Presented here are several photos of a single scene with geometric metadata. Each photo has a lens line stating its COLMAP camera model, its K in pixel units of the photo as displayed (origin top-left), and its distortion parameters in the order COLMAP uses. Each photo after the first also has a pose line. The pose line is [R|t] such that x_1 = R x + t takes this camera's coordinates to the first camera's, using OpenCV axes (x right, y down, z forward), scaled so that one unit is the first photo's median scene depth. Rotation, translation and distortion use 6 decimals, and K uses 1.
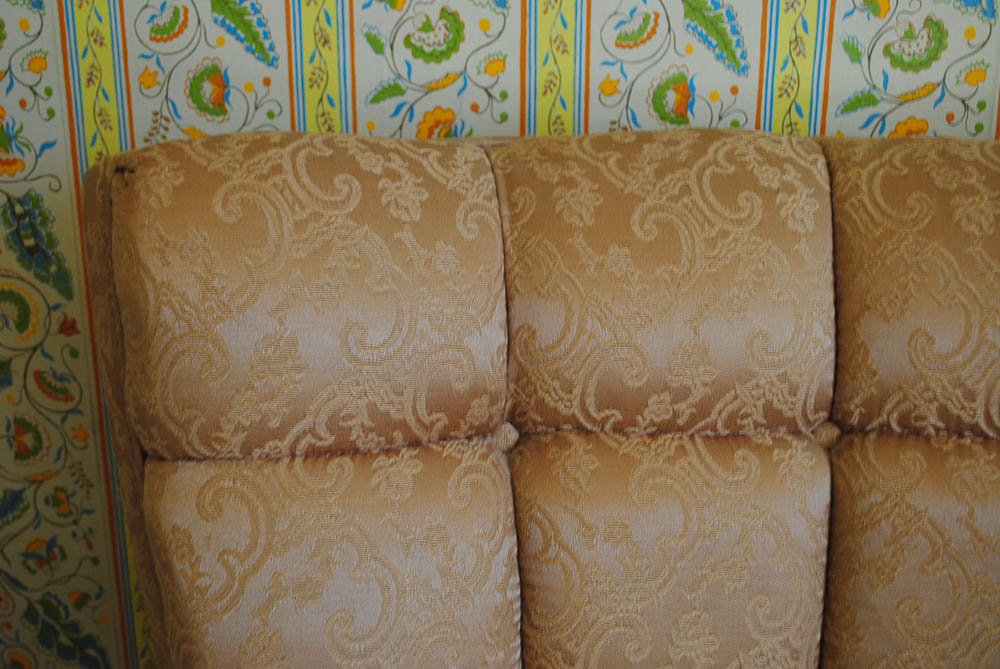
lens RADIAL K [[1402.7, 0, 502.1], [0, 1402.7, 335.4], [0, 0, 1]] dist [-0.024521, 0.000000]
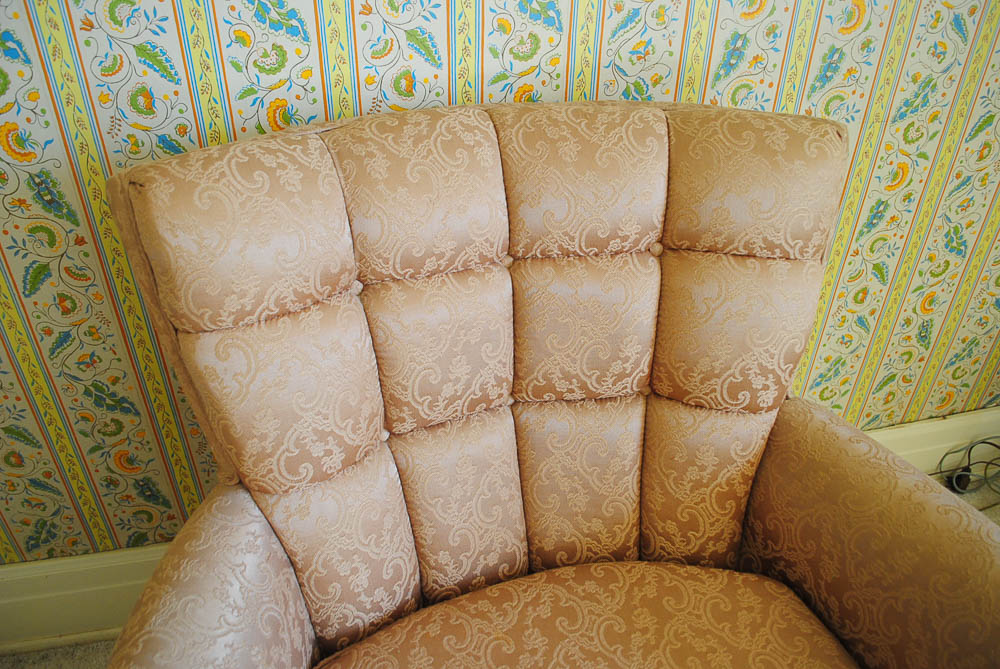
lens RADIAL K [[787.9, 0, 501.1], [0, 787.9, 342.9], [0, 0, 1]] dist [-0.083861, 0.014876]
pose [[0.949507, -0.169937, 0.263736, -0.109975], [0.088190, 0.951280, 0.295448, -0.164246], [-0.301095, -0.257271, 0.918234, -0.112617]]
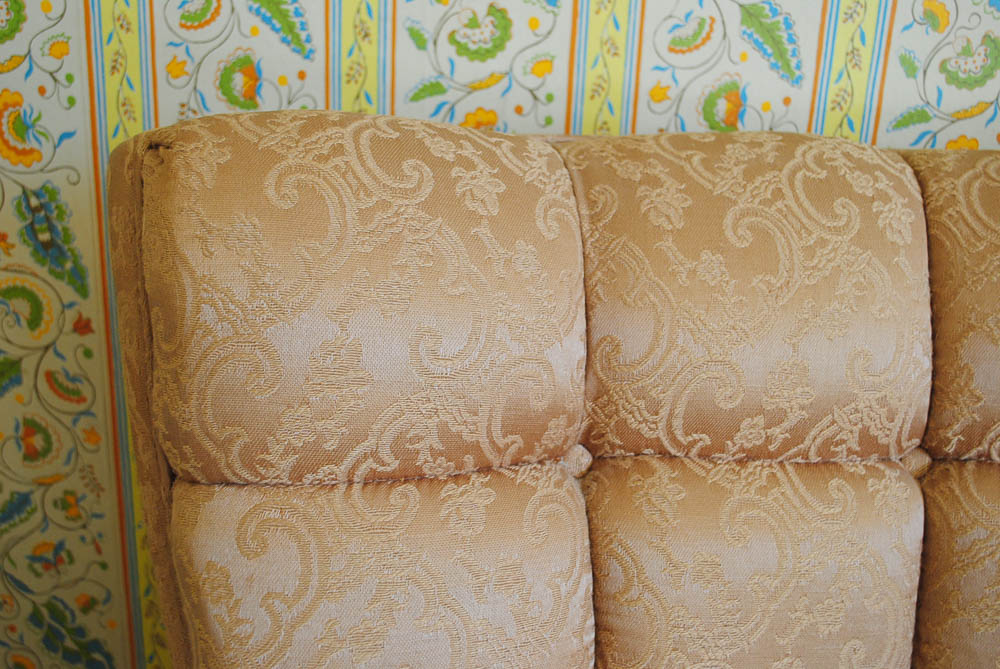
lens RADIAL K [[1142.6, 0, 503.5], [0, 1142.6, 335.8], [0, 0, 1]] dist [-0.047123, 0.000000]
pose [[0.997779, 0.025268, 0.061633, -0.091401], [-0.024855, 0.999663, -0.007464, -0.001046], [-0.061801, 0.005915, 0.998071, 0.268220]]
